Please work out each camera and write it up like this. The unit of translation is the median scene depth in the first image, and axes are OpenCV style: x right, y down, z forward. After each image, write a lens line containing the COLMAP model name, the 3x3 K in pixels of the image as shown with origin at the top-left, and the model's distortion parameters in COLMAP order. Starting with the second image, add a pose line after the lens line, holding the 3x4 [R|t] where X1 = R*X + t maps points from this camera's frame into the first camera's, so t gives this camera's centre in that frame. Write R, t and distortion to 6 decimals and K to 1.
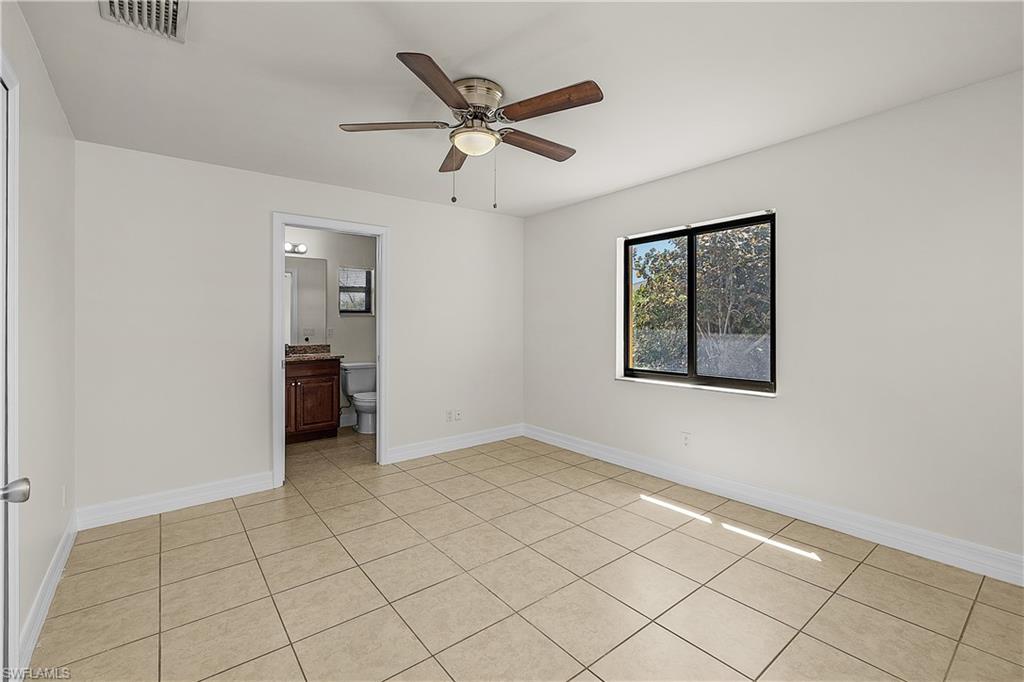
lens RADIAL K [[441.9, 0, 522.4], [0, 441.9, 320.1], [0, 0, 1]] dist [0.003643, -0.000556]
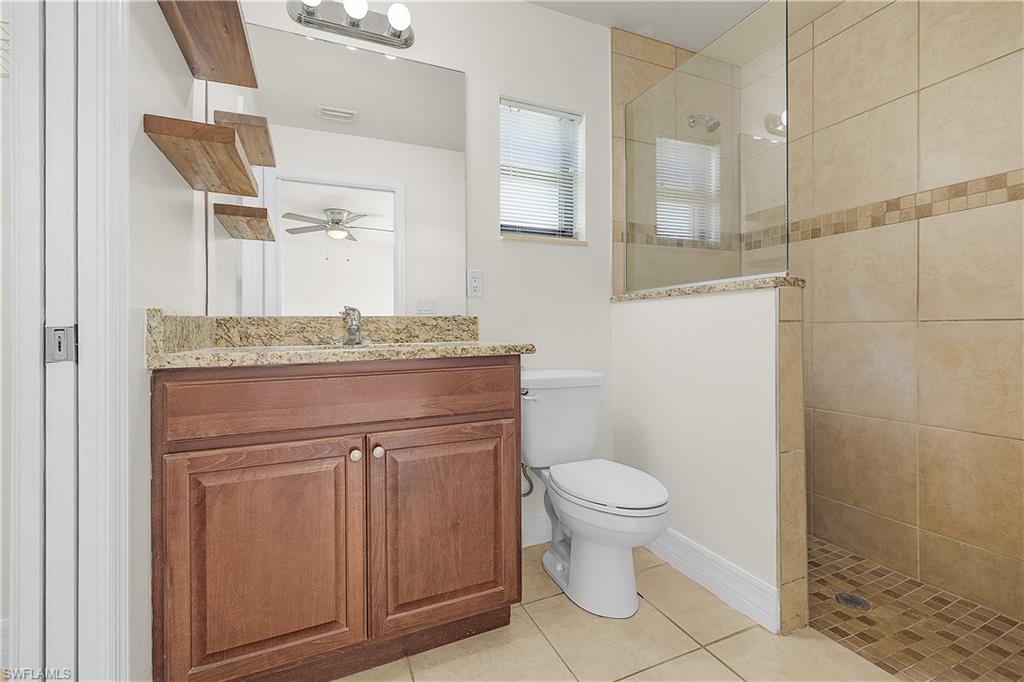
lens RADIAL K [[441.9, 0, 511.6], [0, 441.9, 331.0], [0, 0, 1]] dist [0.003643, -0.000556]
pose [[0.958298, 0.002214, -0.285762, -0.345004], [0.003455, 0.999807, 0.019331, 0.067773], [0.285749, -0.019512, 0.958106, 0.748139]]
